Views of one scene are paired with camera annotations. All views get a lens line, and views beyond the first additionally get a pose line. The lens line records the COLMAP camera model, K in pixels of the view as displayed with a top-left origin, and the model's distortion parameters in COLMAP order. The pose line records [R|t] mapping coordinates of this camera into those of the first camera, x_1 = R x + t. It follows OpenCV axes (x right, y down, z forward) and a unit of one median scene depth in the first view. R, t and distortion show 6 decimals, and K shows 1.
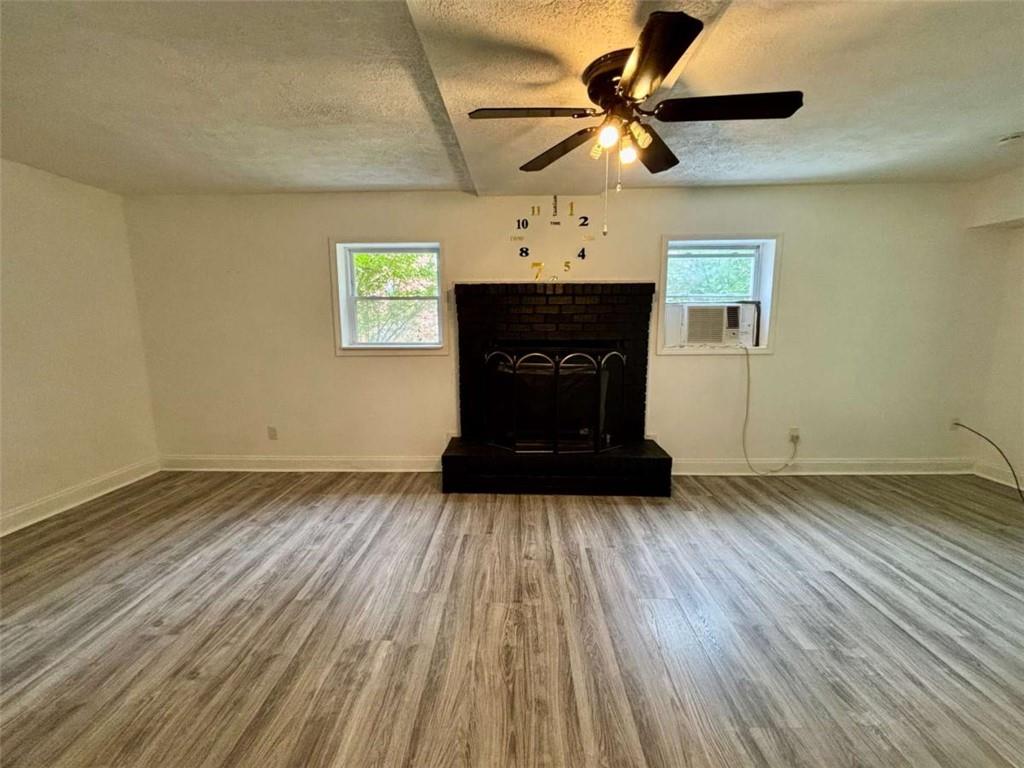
lens RADIAL K [[411.0, 0, 515.4], [0, 411.0, 385.8], [0, 0, 1]] dist [-0.001442, 0.000556]
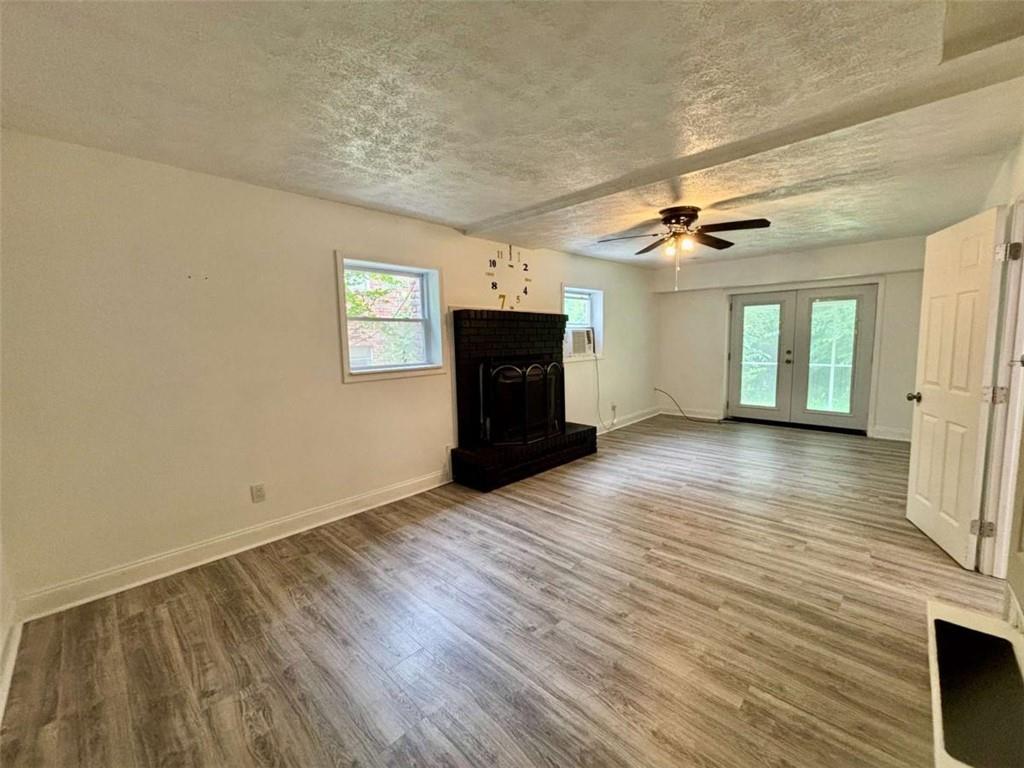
lens RADIAL K [[409.5, 0, 512.0], [0, 409.5, 384.0], [0, 0, 1]] dist [-0.000776, -0.000045]
pose [[0.679697, -0.089232, 0.728045, -1.007366], [0.132228, 0.991217, -0.001960, -0.025599], [-0.721476, 0.097600, 0.685526, 0.166280]]
